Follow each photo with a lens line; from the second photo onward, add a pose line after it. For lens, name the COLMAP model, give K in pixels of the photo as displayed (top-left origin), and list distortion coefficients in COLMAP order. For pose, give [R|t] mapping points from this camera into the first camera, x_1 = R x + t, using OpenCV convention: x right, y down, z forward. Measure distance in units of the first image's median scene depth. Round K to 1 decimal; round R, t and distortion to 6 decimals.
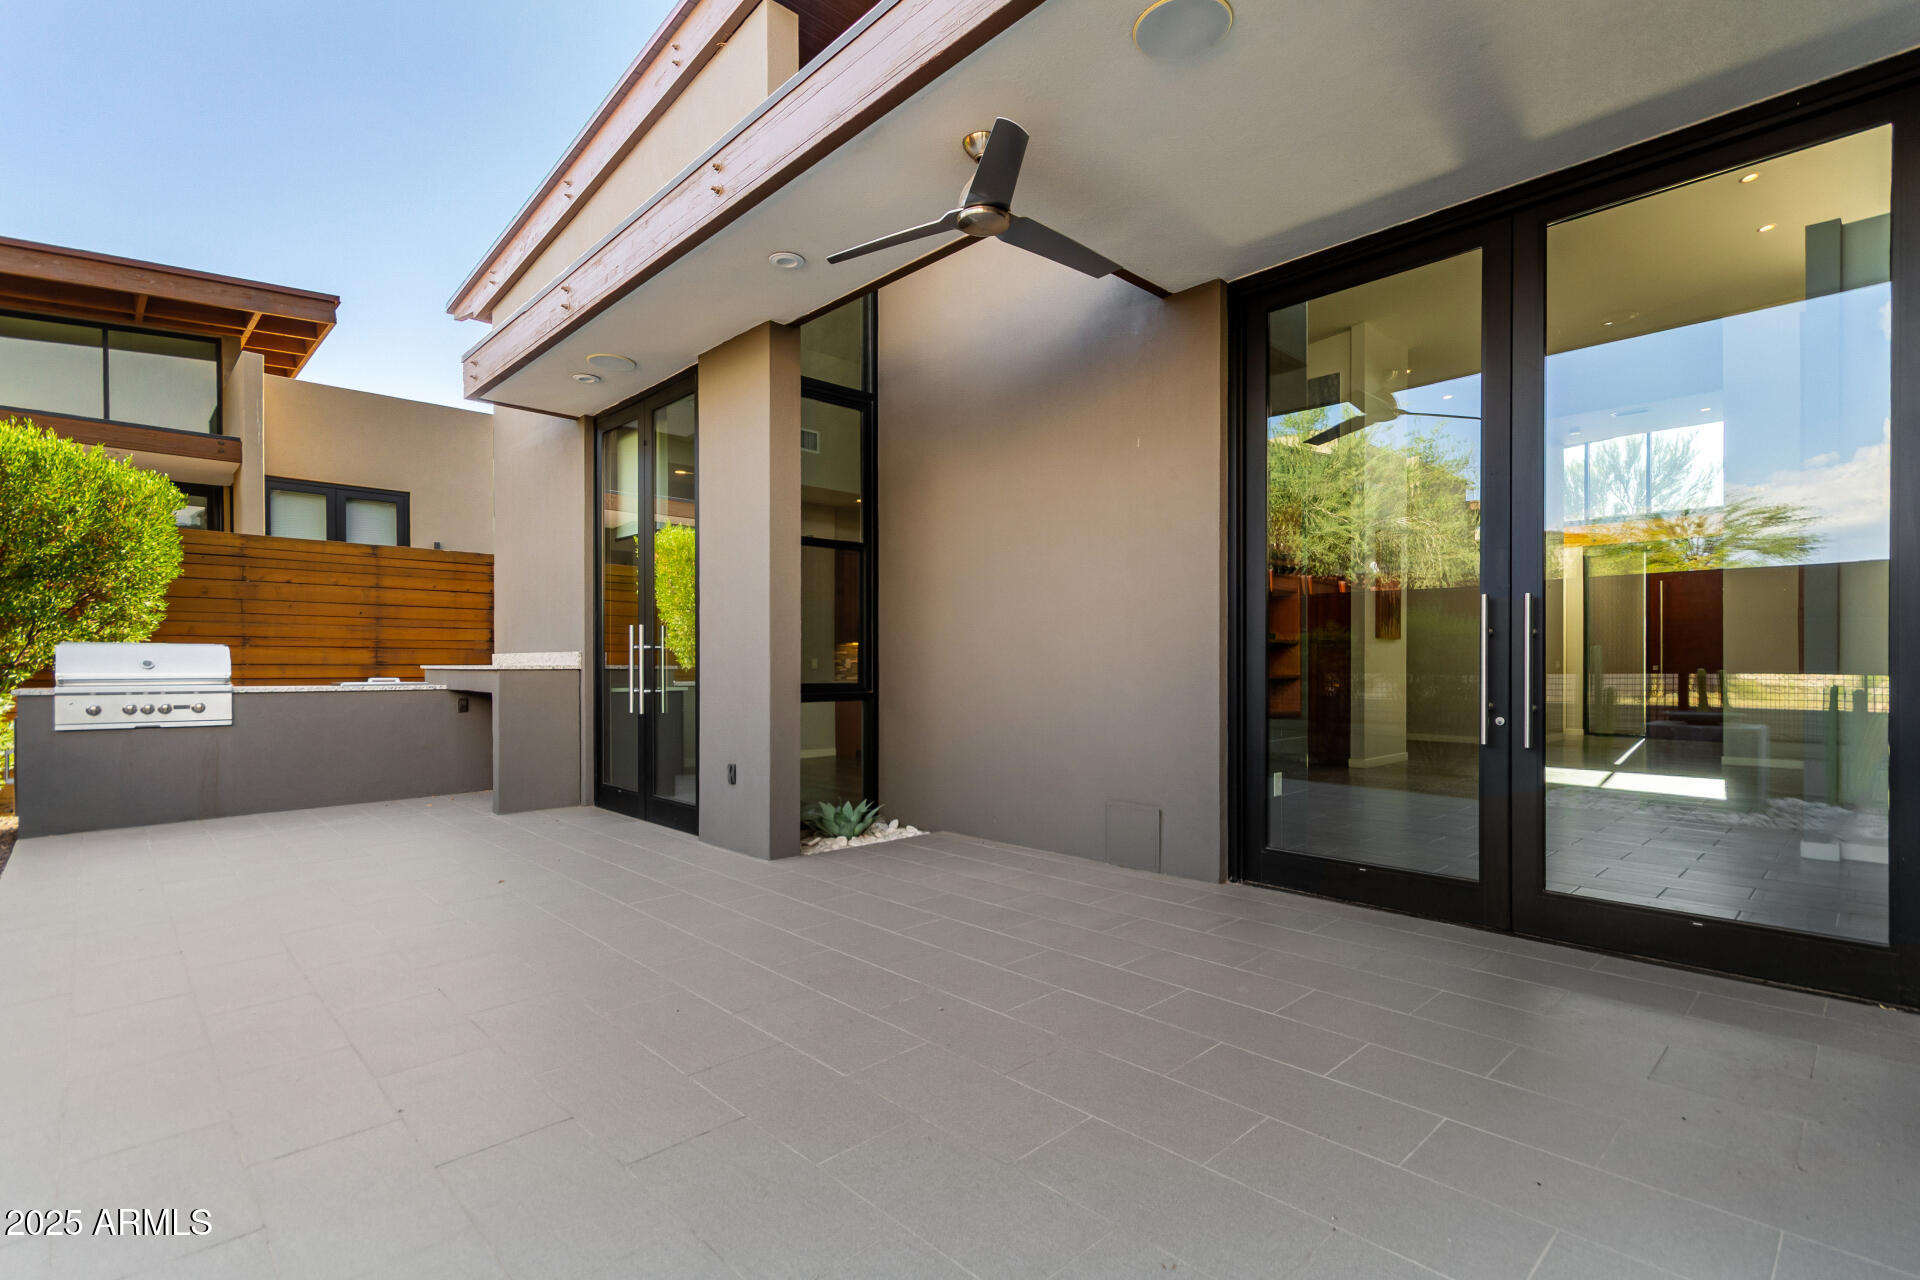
lens RADIAL K [[897.2, 0, 969.0], [0, 897.2, 660.7], [0, 0, 1]] dist [0.004594, 0.000503]
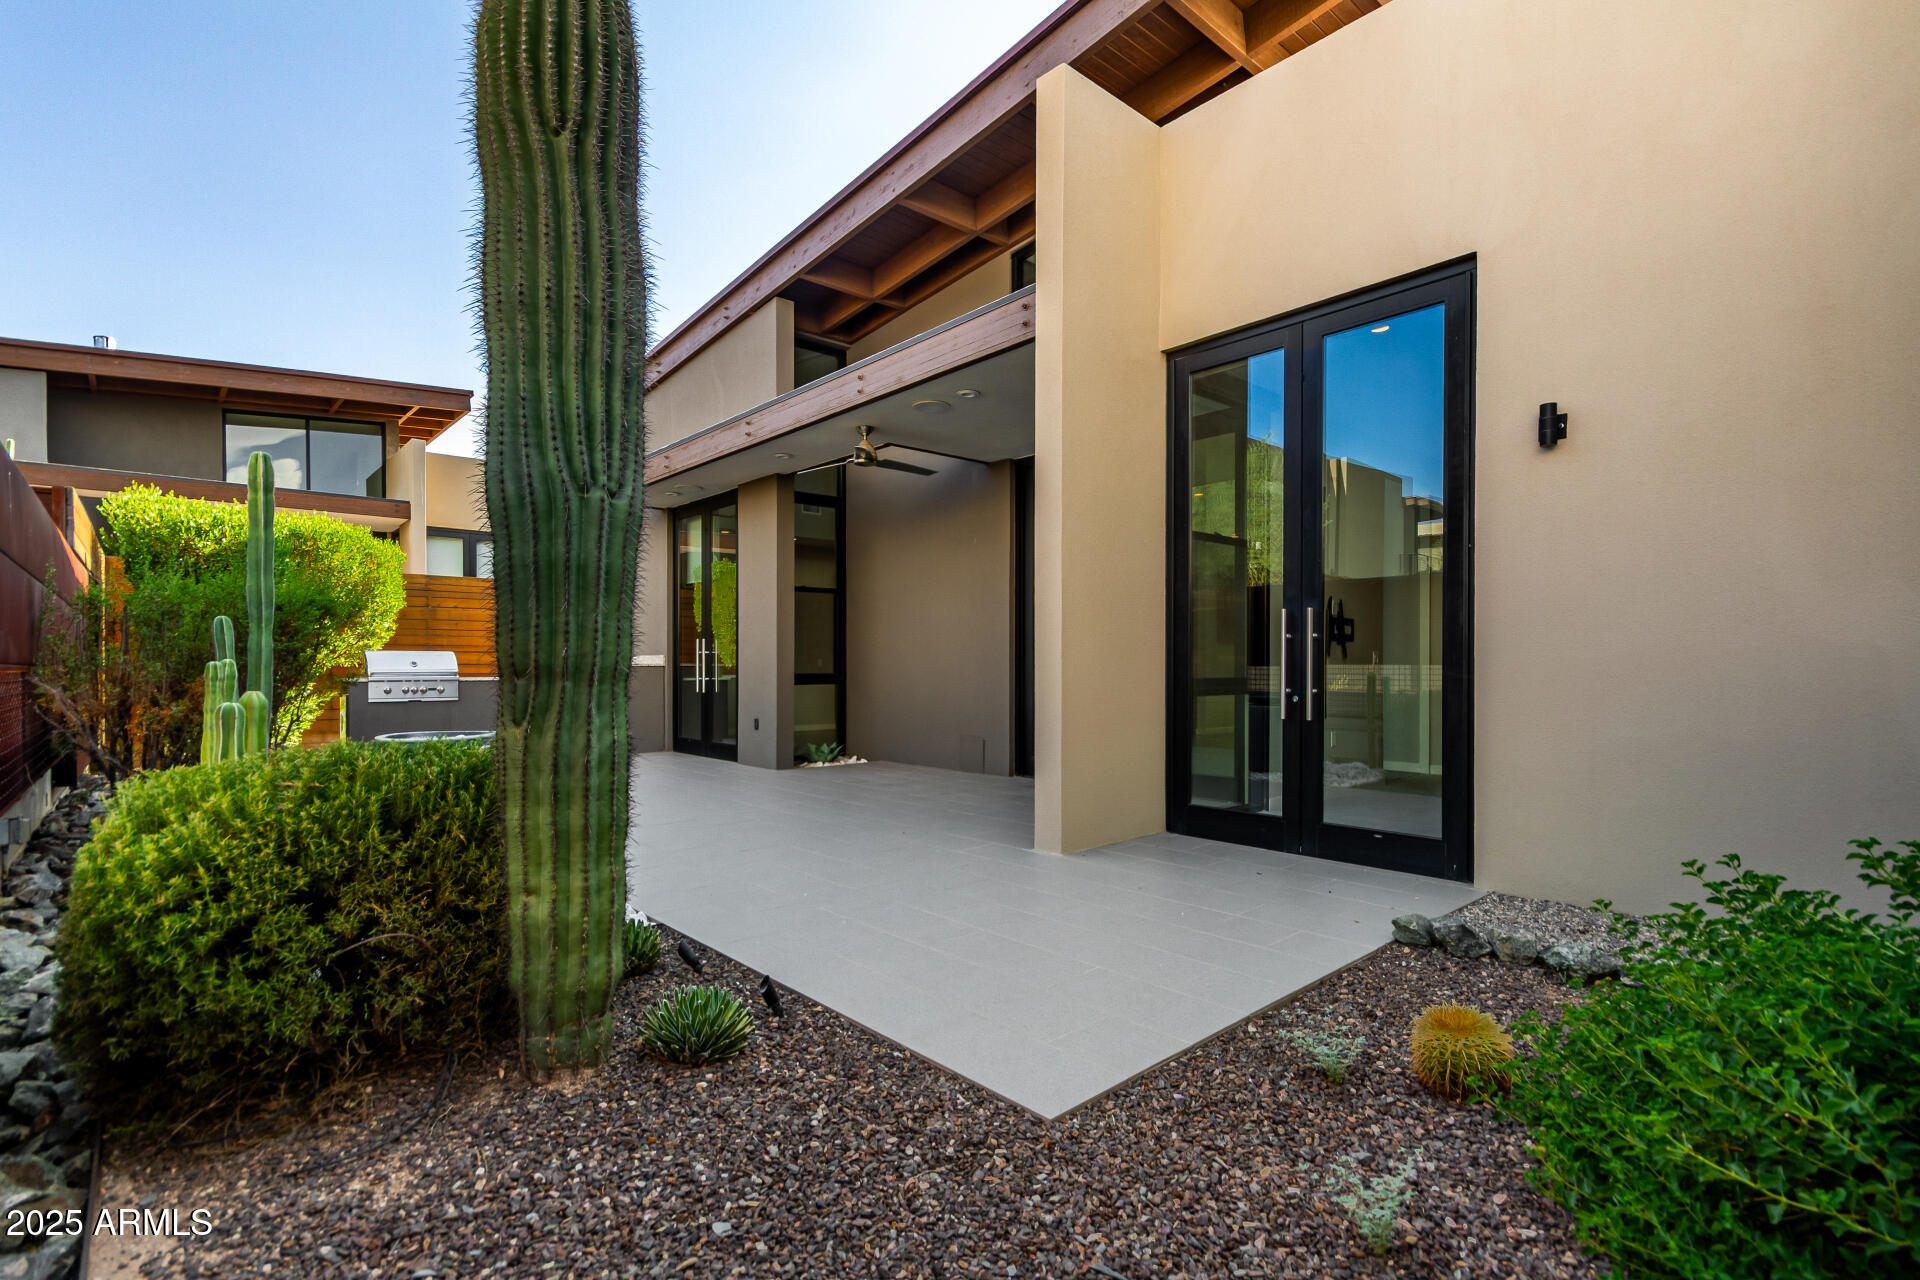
lens RADIAL K [[897.2, 0, 957.3], [0, 897.2, 649.3], [0, 0, 1]] dist [0.004594, 0.000503]
pose [[0.998764, -0.003785, -0.049560, 0.180997], [0.003047, 0.999884, -0.014942, 0.004983], [0.049611, 0.014773, 0.998659, -0.618559]]
